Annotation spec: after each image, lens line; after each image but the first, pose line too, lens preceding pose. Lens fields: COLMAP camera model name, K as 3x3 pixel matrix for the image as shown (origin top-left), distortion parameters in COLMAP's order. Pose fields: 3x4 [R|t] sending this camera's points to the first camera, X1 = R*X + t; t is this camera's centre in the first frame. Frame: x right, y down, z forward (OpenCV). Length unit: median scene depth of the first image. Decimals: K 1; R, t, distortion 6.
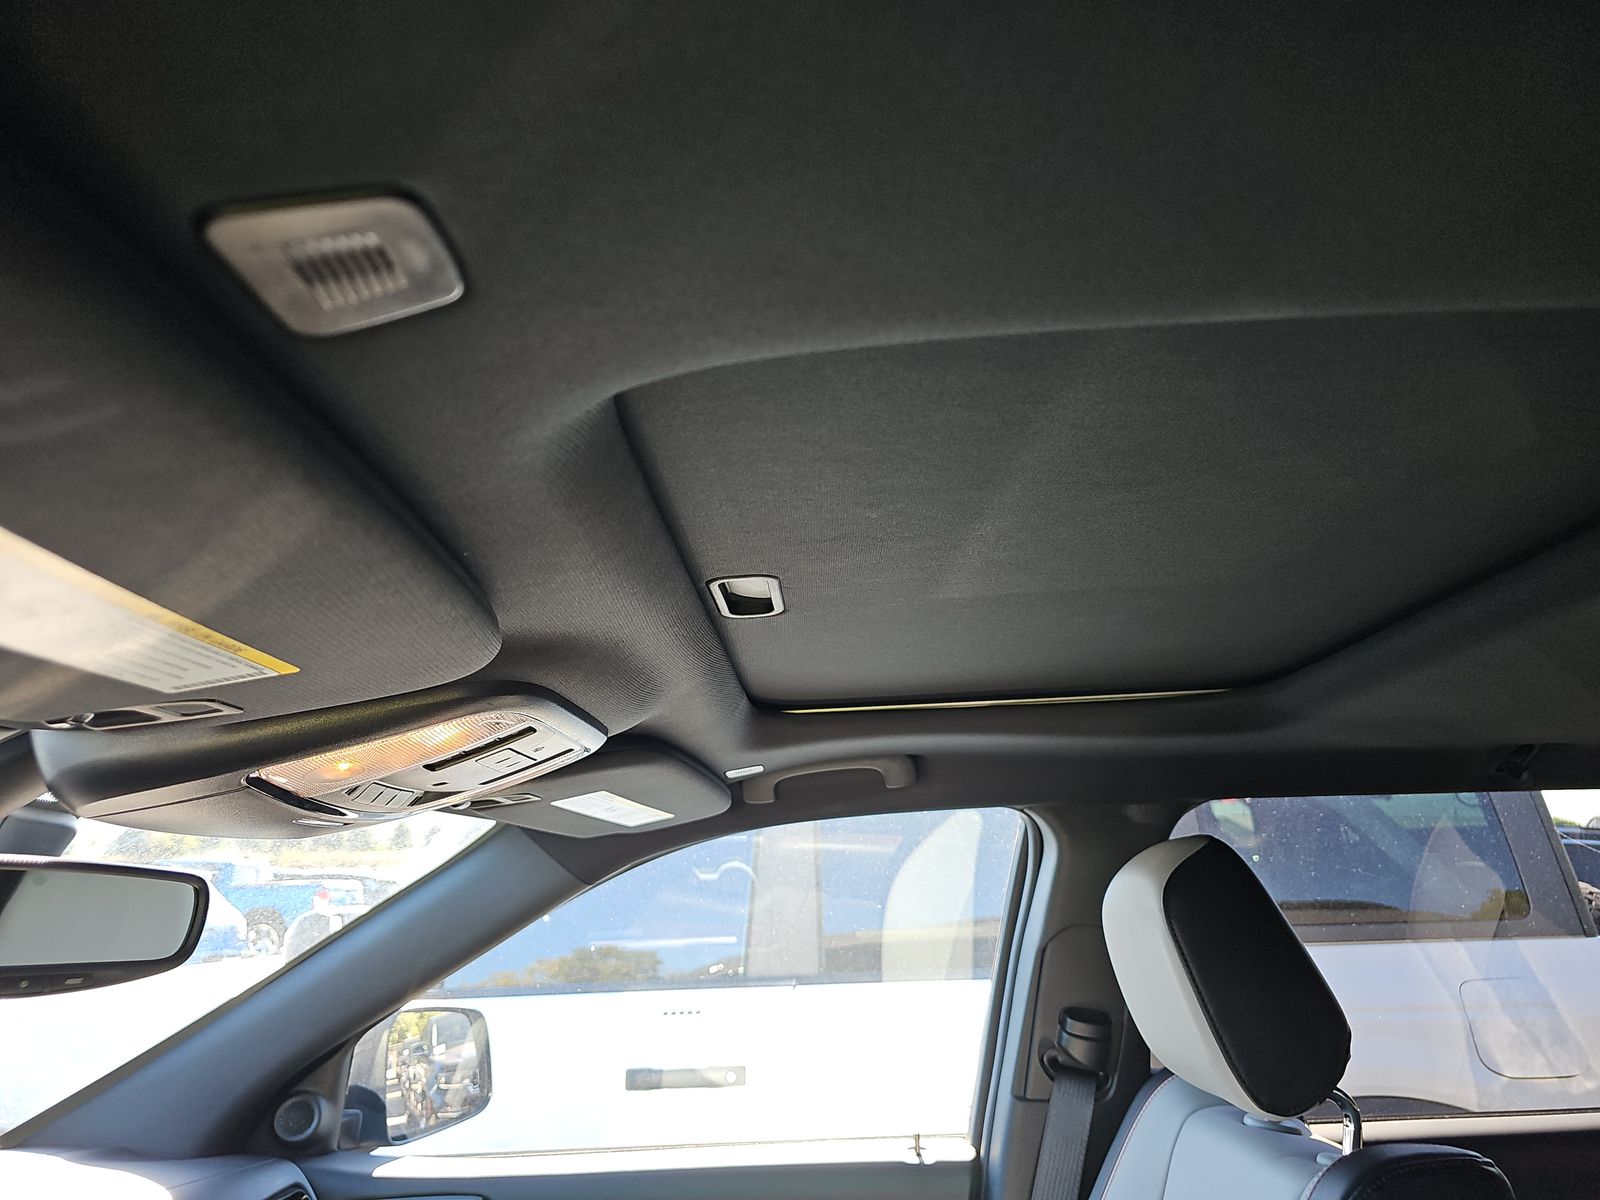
lens RADIAL K [[1076.9, 0, 800.0], [0, 1076.9, 600.0], [0, 0, 1]] dist [0.045266, -0.000976]
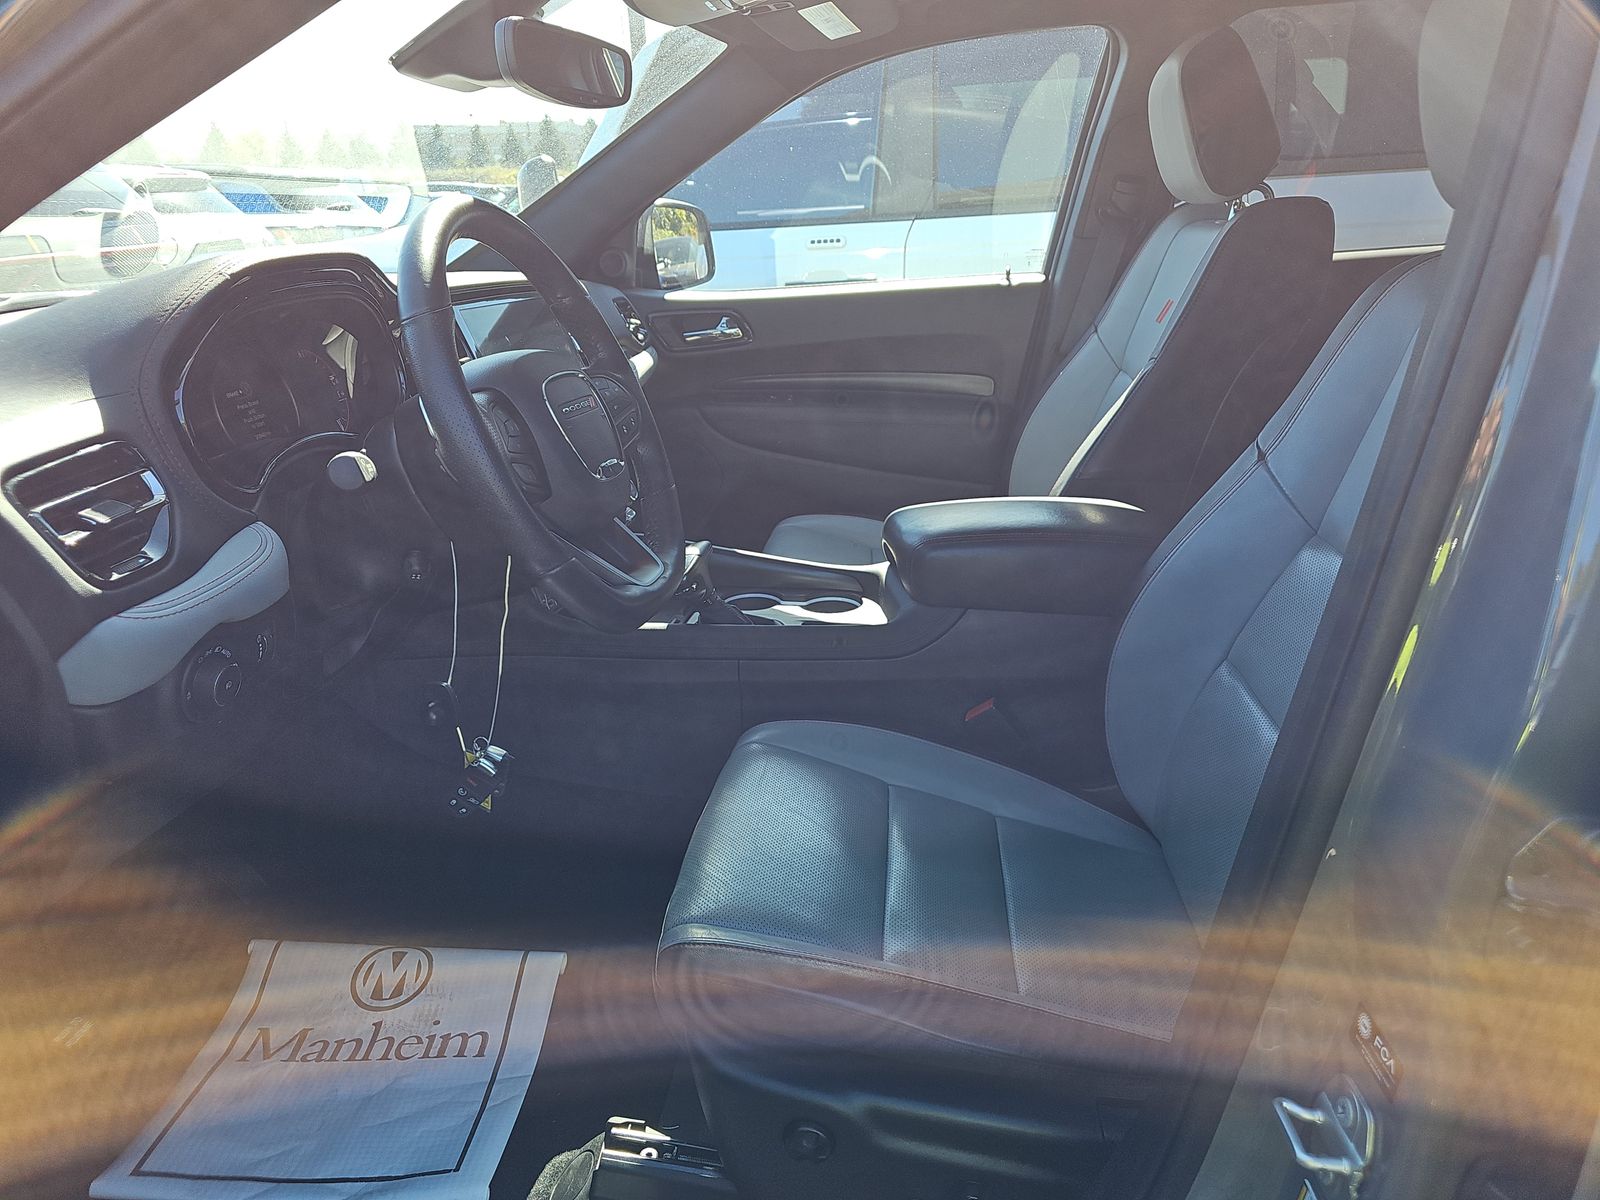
lens RADIAL K [[1076.9, 0, 800.0], [0, 1076.9, 600.0], [0, 0, 1]] dist [0.045266, -0.000976]
pose [[0.996895, 0.021034, -0.075877, -0.063540], [0.025674, 0.824161, 0.565774, -0.003727], [0.074435, -0.565965, 0.821062, -0.572188]]
